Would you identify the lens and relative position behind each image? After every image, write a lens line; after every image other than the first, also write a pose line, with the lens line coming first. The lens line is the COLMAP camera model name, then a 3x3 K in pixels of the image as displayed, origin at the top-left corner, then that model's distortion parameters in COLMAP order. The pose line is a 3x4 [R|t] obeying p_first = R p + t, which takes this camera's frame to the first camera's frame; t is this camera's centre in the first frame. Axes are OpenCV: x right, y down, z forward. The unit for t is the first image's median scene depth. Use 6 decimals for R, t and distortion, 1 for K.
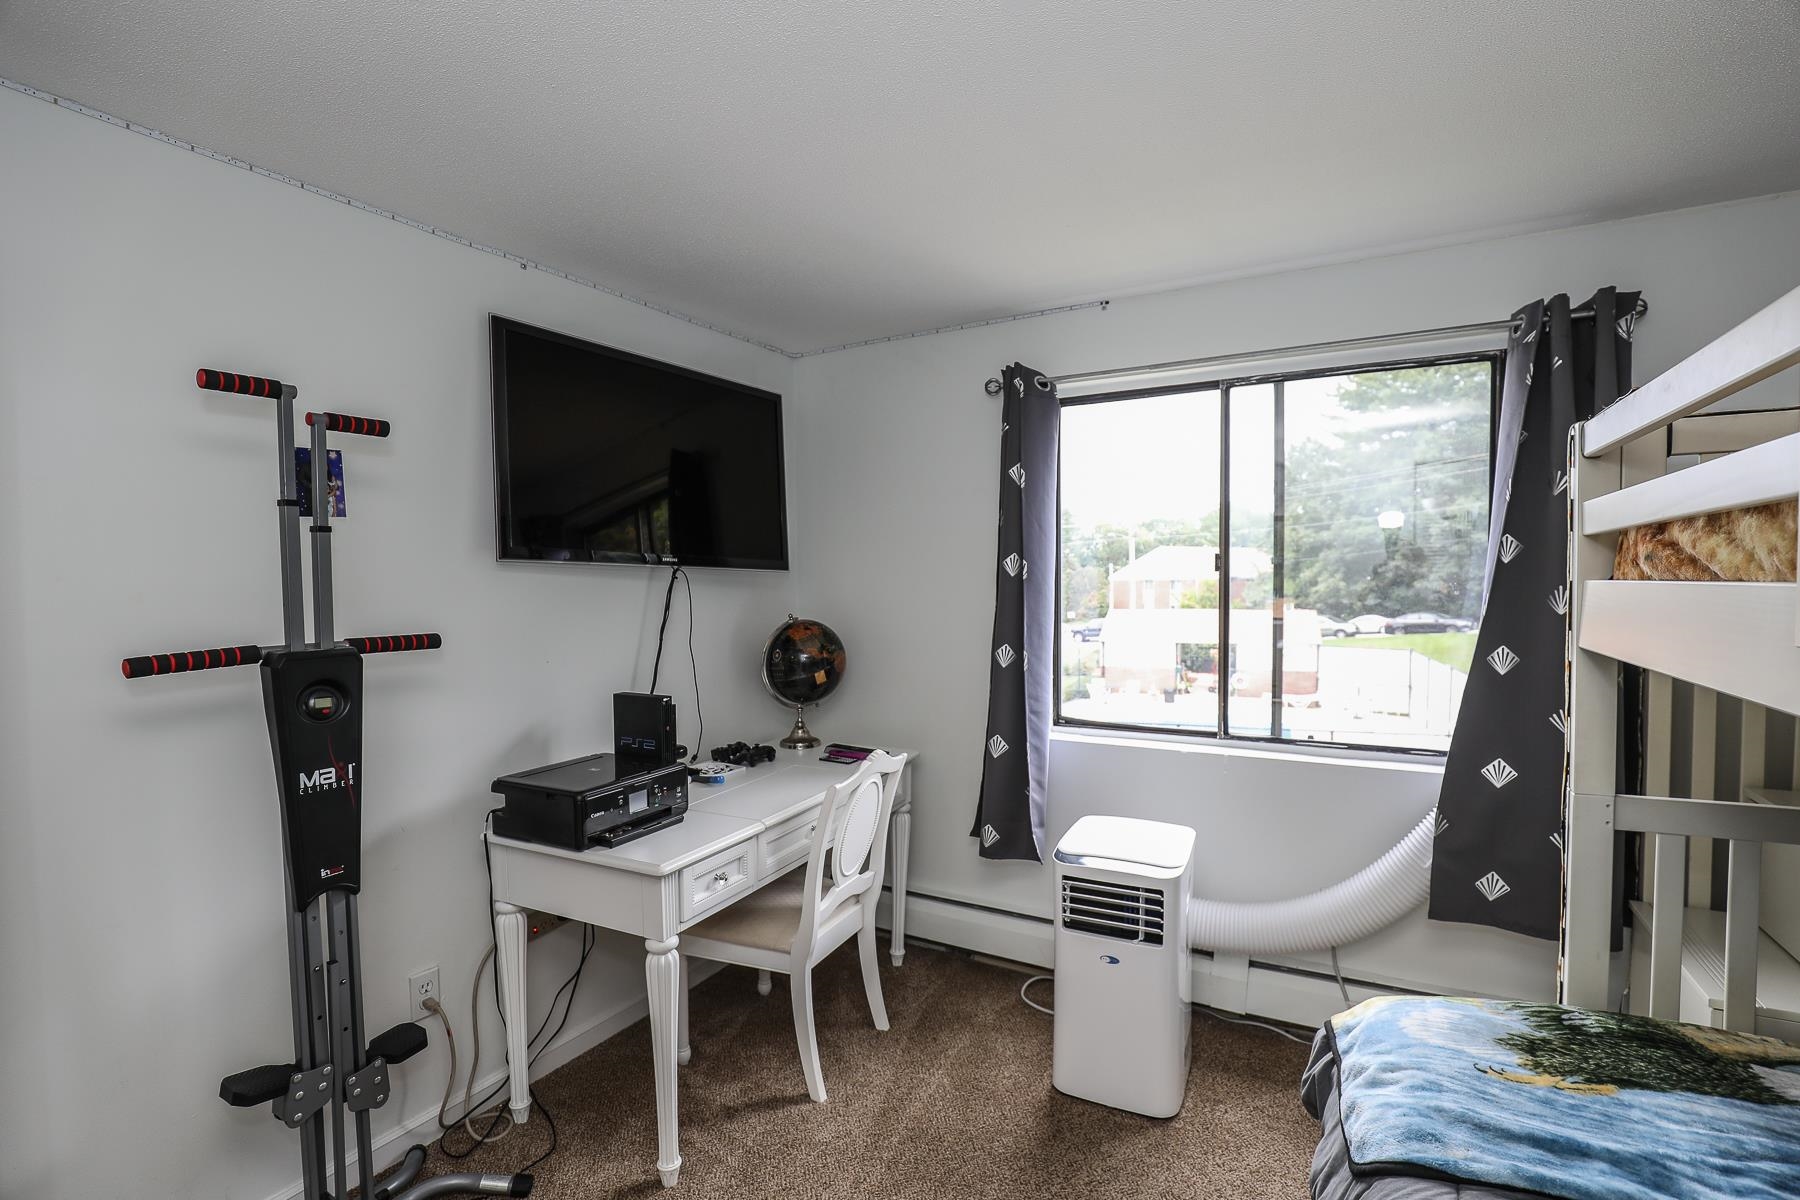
lens RADIAL K [[861.4, 0, 921.6], [0, 861.4, 605.7], [0, 0, 1]] dist [-0.029946, 0.009530]
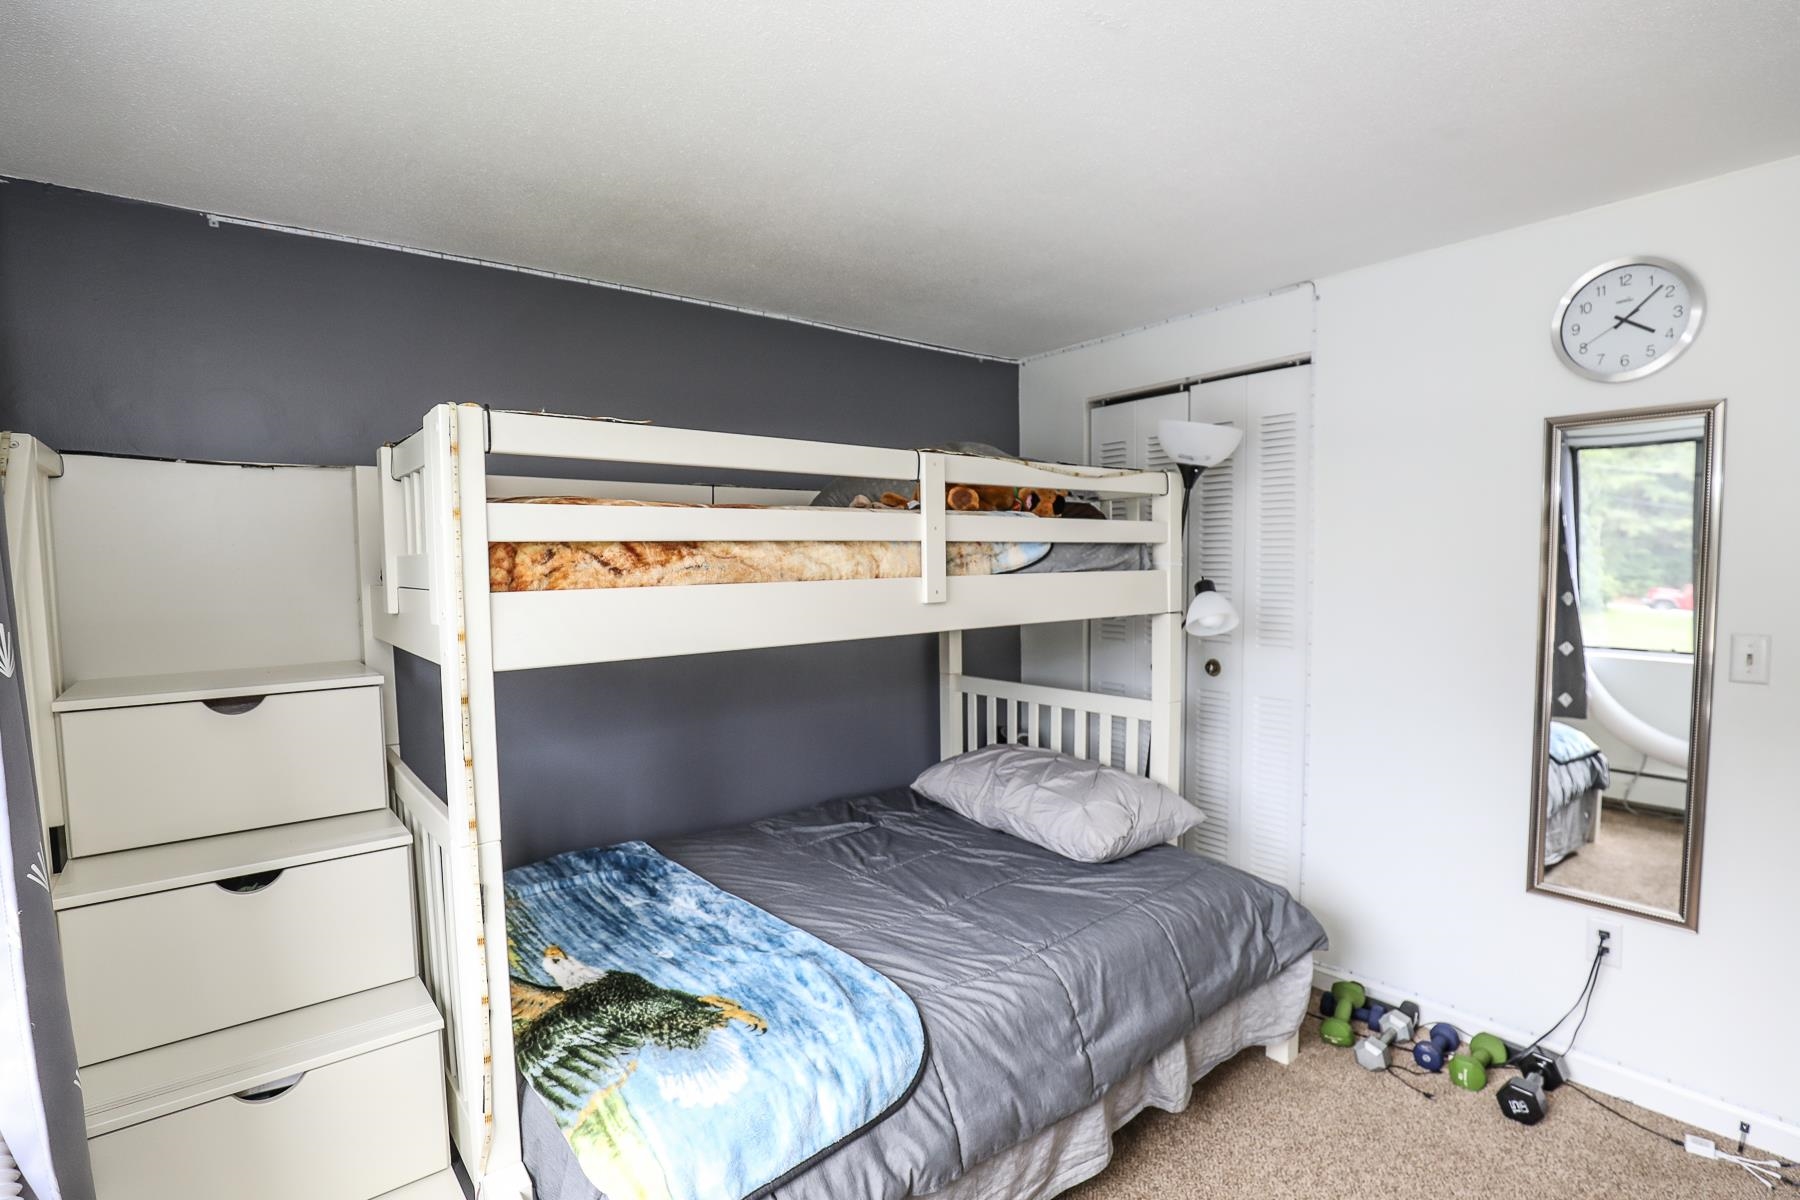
lens RADIAL K [[861.4, 0, 921.6], [0, 861.4, 605.7], [0, 0, 1]] dist [-0.029946, 0.009530]
pose [[-0.928746, 0.009571, 0.370594, 0.037814], [0.041852, 0.995983, 0.079164, -0.048100], [-0.368347, 0.089034, -0.925415, 1.207094]]
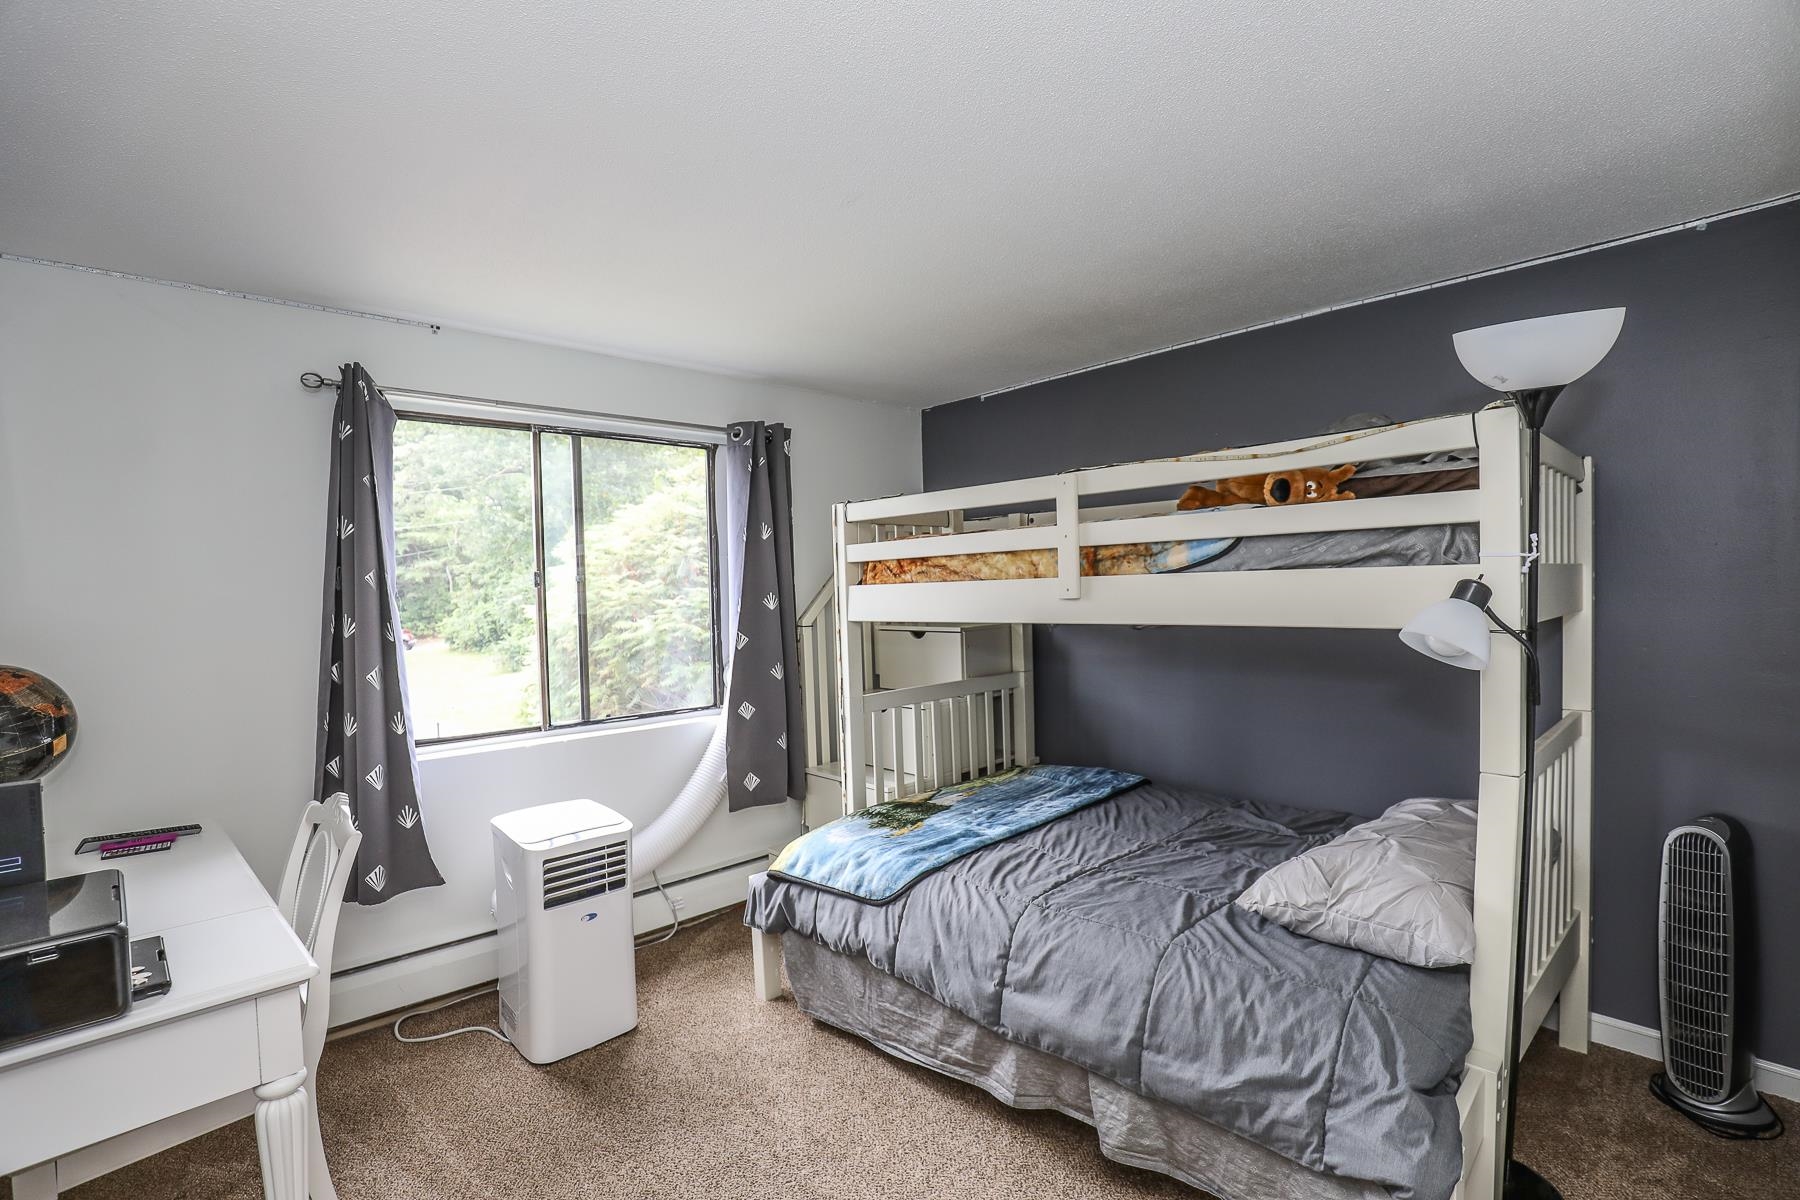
lens RADIAL K [[828.8, 0, 900.0], [0, 828.8, 600.0], [0, 0, 1]] dist [-0.016988, 0.000185]
pose [[0.316095, -0.011270, 0.948661, -0.699328], [0.059830, 0.998176, -0.008077, 0.019247], [-0.946839, 0.059311, 0.316193, 0.222579]]
